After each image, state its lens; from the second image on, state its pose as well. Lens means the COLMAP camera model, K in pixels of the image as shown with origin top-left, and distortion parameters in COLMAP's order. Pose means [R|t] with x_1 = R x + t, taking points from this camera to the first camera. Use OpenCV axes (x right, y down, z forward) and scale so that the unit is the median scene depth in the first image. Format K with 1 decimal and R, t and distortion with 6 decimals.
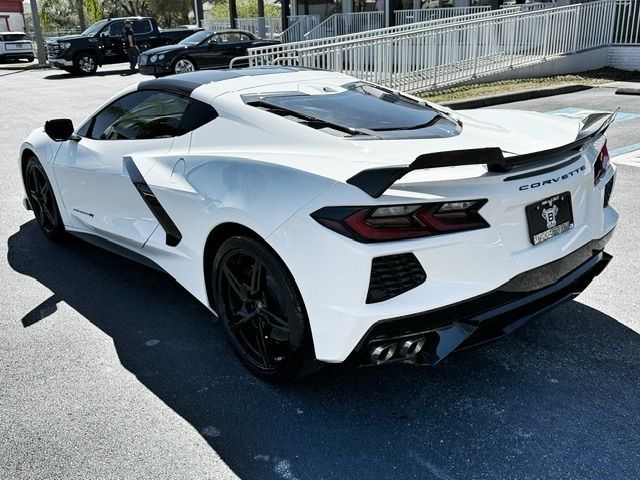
lens RADIAL K [[624.1, 0, 318.6], [0, 624.1, 240.7], [0, 0, 1]] dist [0.062811, 0.000000]
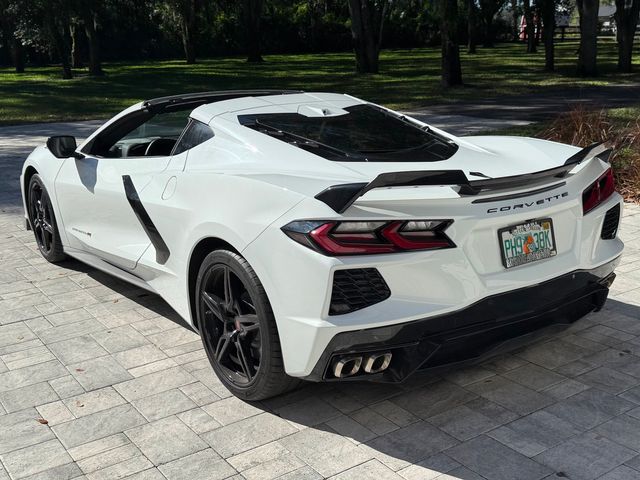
lens RADIAL K [[757.9, 0, 325.6], [0, 757.9, 218.6], [0, 0, 1]] dist [0.102447, 0.000000]
pose [[0.996800, 0.029941, -0.074115, 0.151771], [-0.036872, 0.994891, -0.093985, 0.056510], [0.070922, 0.096417, 0.992811, -0.251000]]
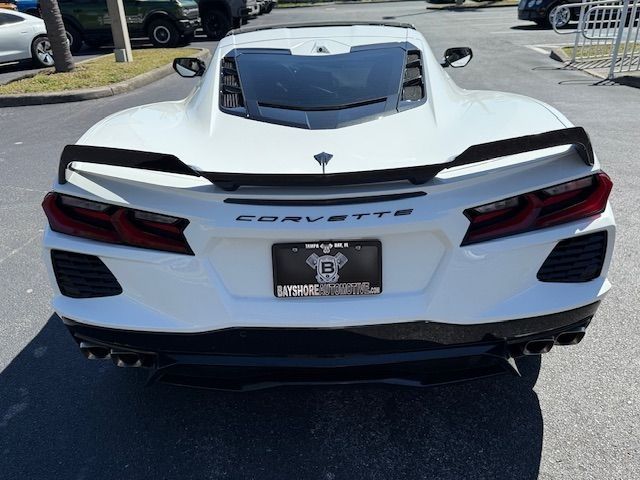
lens RADIAL K [[505.6, 0, 320.7], [0, 505.6, 236.1], [0, 0, 1]] dist [0.051525, -0.055268]
pose [[0.760028, 0.289840, -0.581679, 0.747462], [-0.200389, 0.955947, 0.214499, -0.209616], [0.618225, -0.046463, 0.784627, 0.613620]]
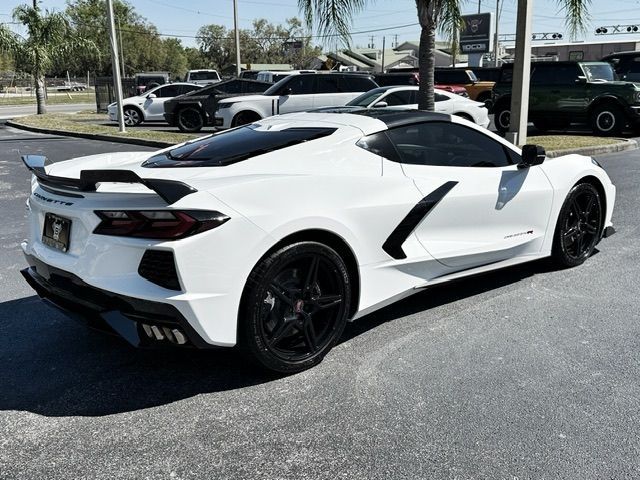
lens RADIAL K [[624.1, 0, 317.3], [0, 624.1, 240.5], [0, 0, 1]] dist [0.062811, 0.000000]
pose [[0.052747, 0.274224, -0.960218, 1.737006], [-0.309275, 0.918765, 0.245397, -0.527387], [0.949509, 0.284028, 0.133273, 1.459093]]
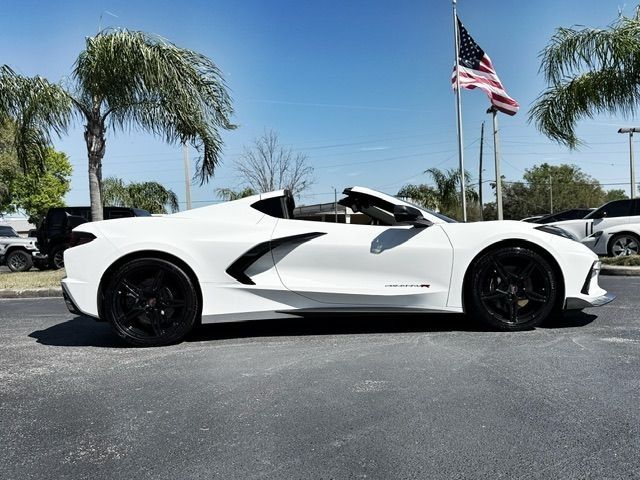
lens RADIAL K [[505.6, 0, 326.7], [0, 505.6, 238.4], [0, 0, 1]] dist [0.051525, -0.055268]
pose [[-0.610811, 0.060112, -0.789491, 1.433850], [-0.196863, 0.954272, 0.224967, -0.742557], [0.766912, 0.292834, -0.571046, 2.977609]]
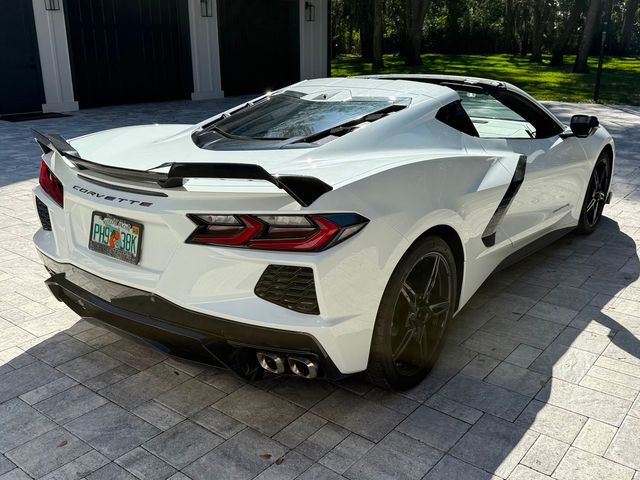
lens RADIAL K [[624.1, 0, 314.7], [0, 624.1, 246.3], [0, 0, 1]] dist [0.062811, 0.000000]
pose [[0.209031, 0.344417, -0.915250, 1.455822], [-0.323932, 0.907473, 0.267509, -0.420077], [0.922699, 0.240561, 0.301258, 1.096252]]
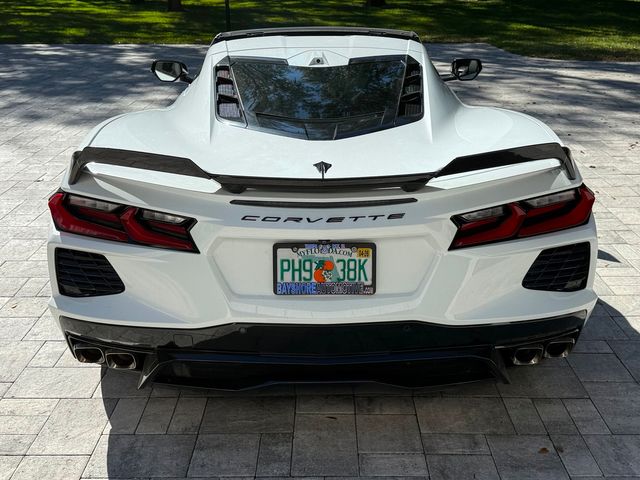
lens RADIAL K [[679.4, 0, 318.0], [0, 679.4, 242.0], [0, 0, 1]] dist [0.107528, 0.000000]
pose [[0.767445, 0.266078, -0.583292, 0.908086], [-0.227831, 0.963612, 0.139806, -0.196239], [0.599267, 0.025598, 0.800140, 0.385029]]
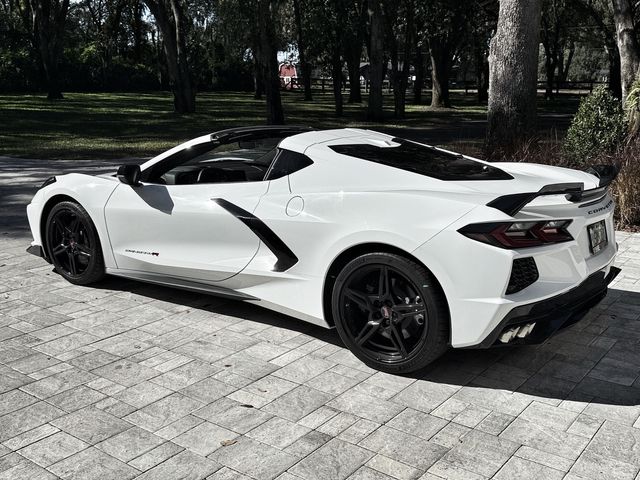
lens RADIAL K [[679.4, 0, 319.1], [0, 679.4, 241.6], [0, 0, 1]] dist [0.107528, 0.000000]
pose [[0.969455, -0.012324, 0.244958, -0.648806], [0.037879, 0.994278, -0.099887, 0.113686], [-0.242325, 0.106115, 0.964375, -0.334788]]
